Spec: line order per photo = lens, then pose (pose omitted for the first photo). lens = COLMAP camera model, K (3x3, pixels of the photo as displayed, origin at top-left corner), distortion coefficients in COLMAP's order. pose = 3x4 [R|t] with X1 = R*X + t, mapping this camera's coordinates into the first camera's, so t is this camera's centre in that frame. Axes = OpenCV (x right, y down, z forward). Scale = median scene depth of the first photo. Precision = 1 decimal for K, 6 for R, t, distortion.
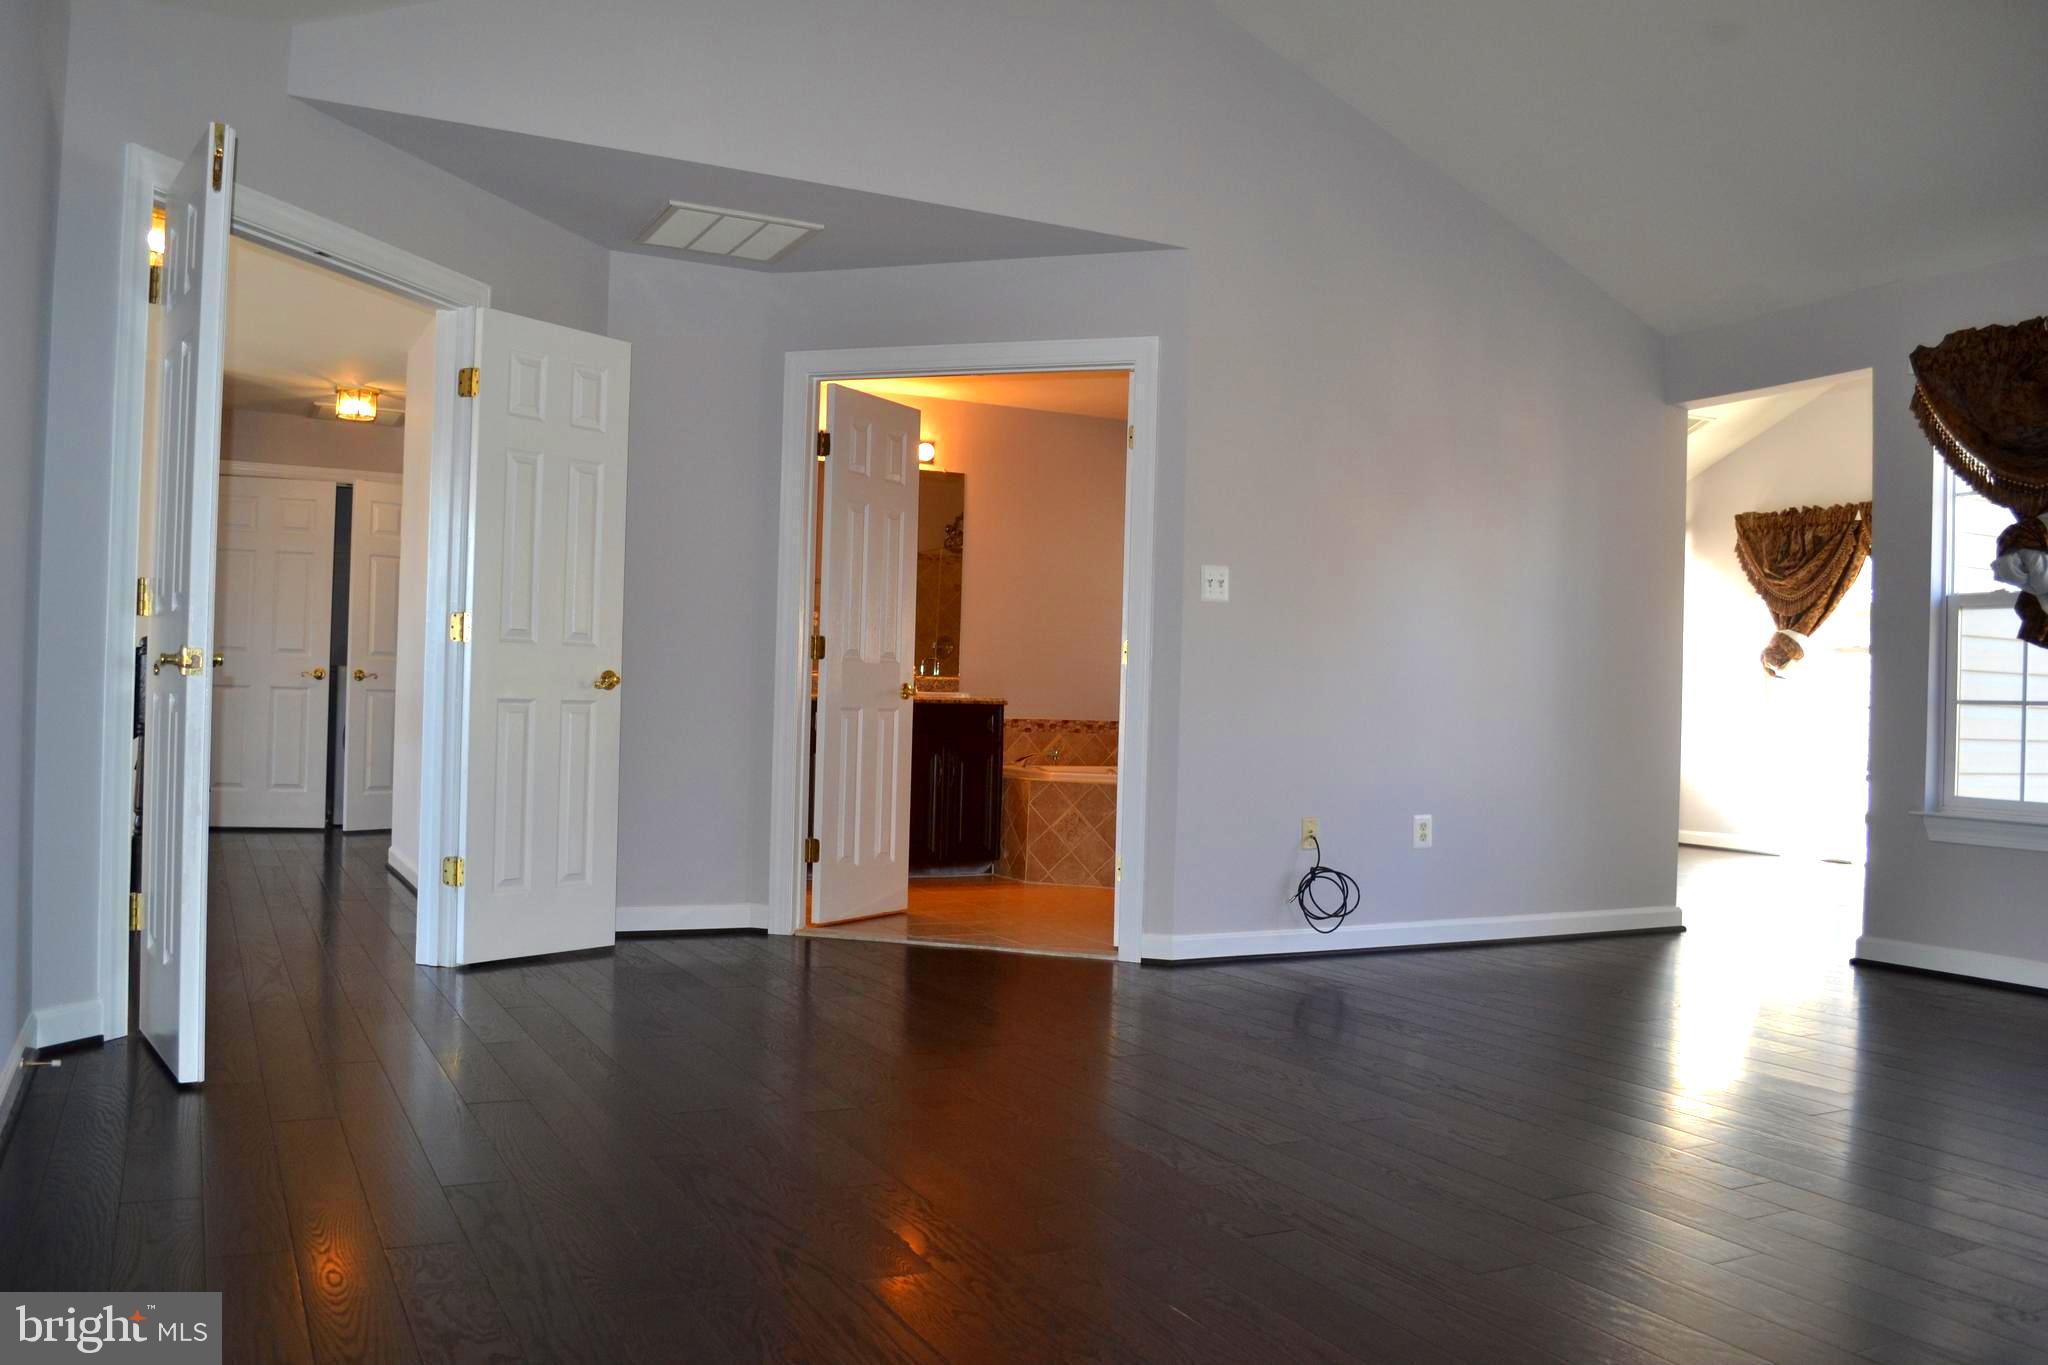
lens RADIAL K [[1649.5, 0, 1017.7], [0, 1649.5, 690.2], [0, 0, 1]] dist [-0.090434, 0.037126]
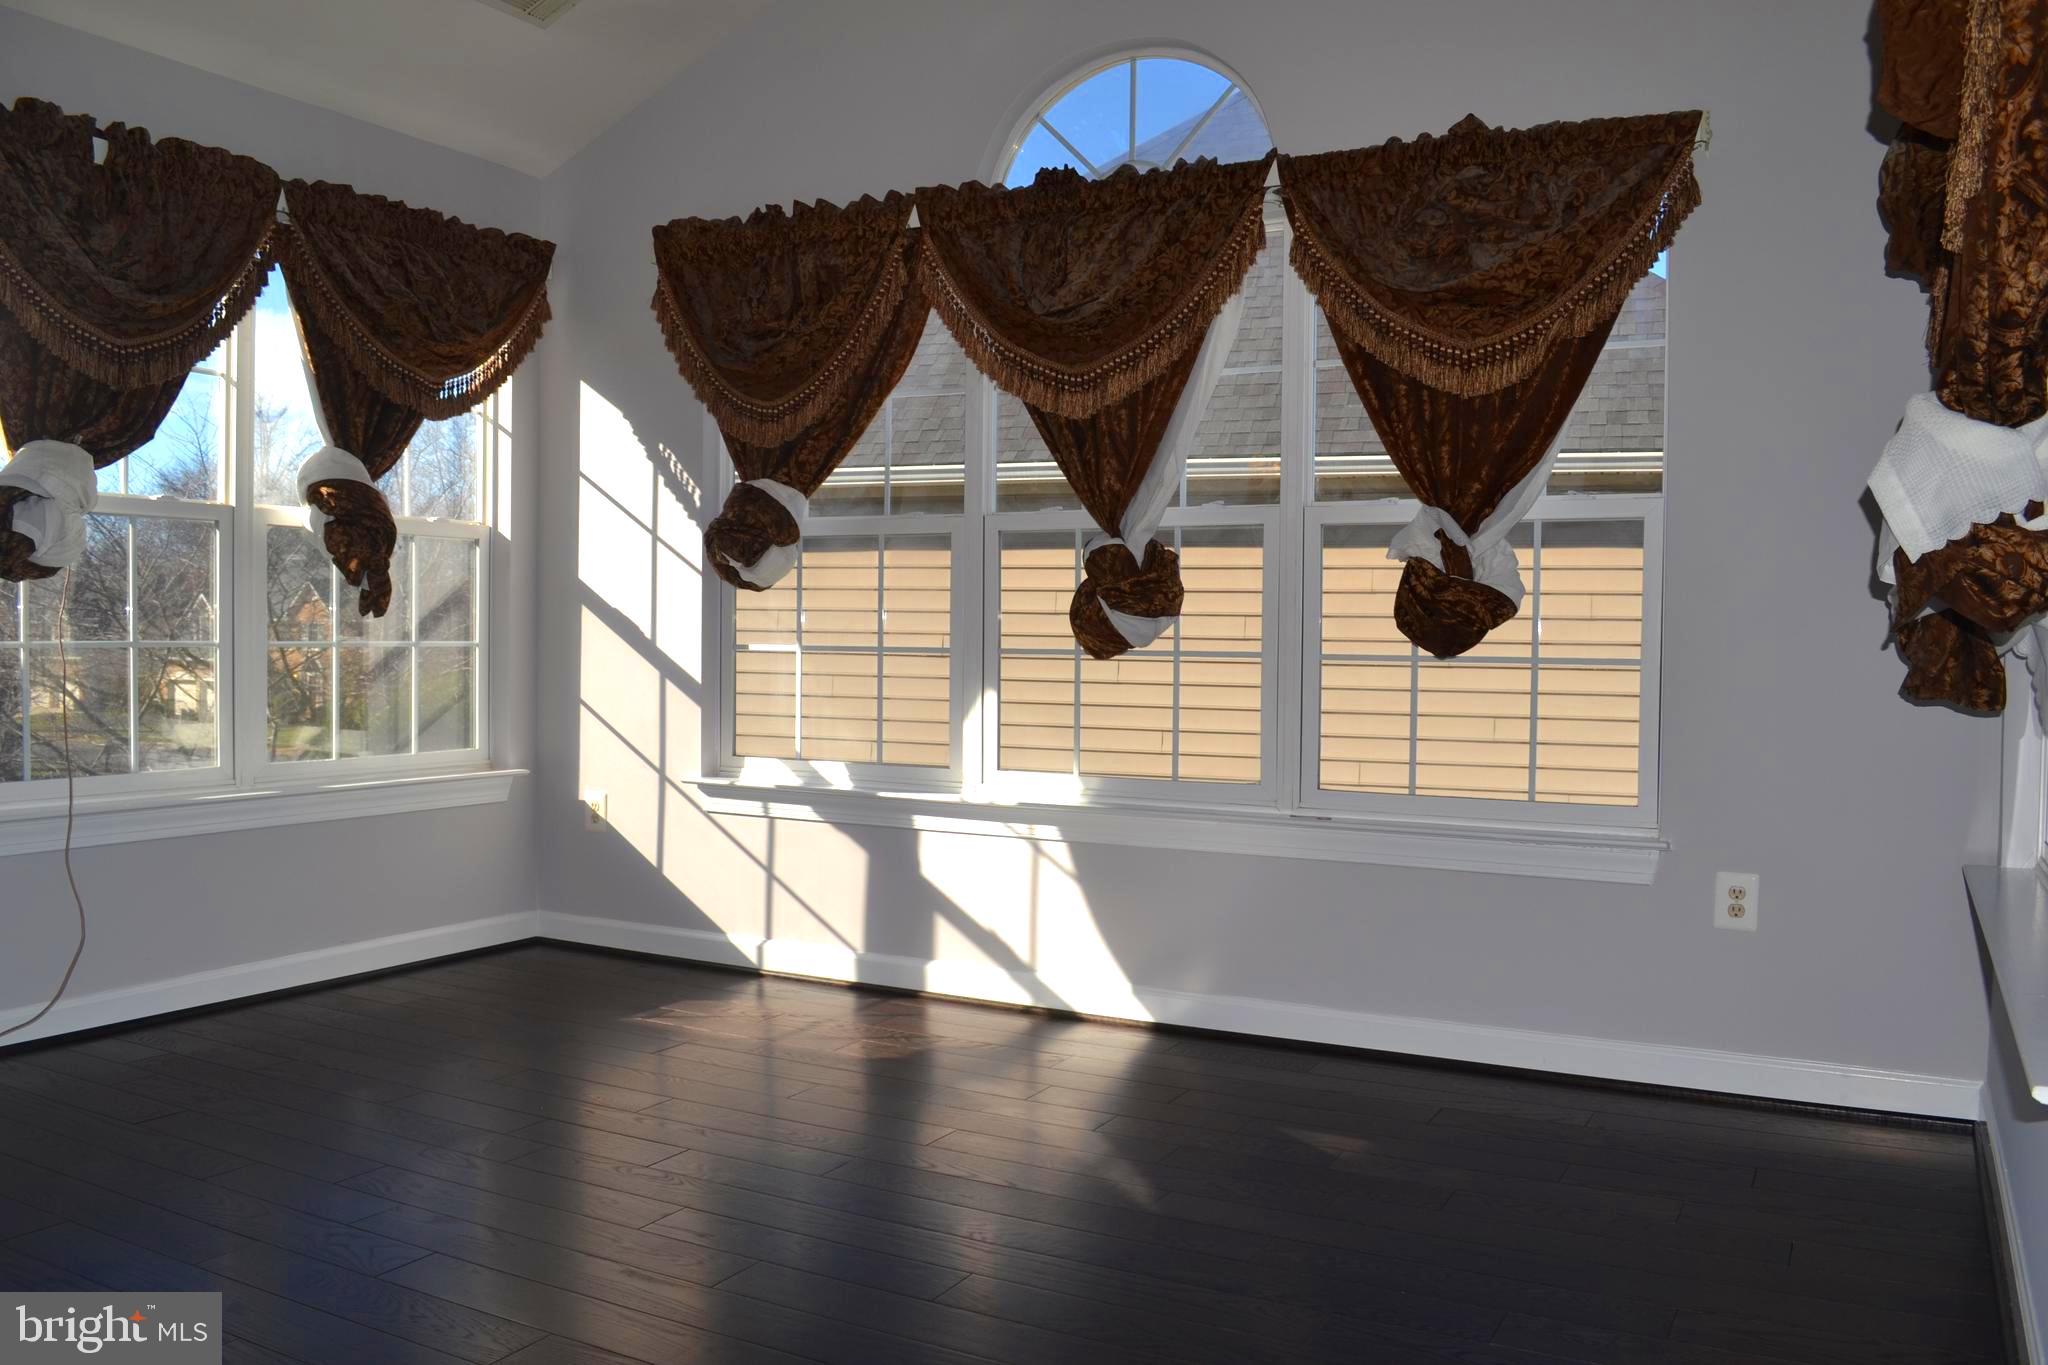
lens RADIAL K [[1649.5, 0, 1018.7], [0, 1649.5, 696.8], [0, 0, 1]] dist [-0.090434, 0.037126]
pose [[0.839976, -0.021335, 0.542203, 0.296110], [0.012245, 0.999718, 0.020368, 0.012068], [-0.542485, -0.010469, 0.840000, 0.598129]]
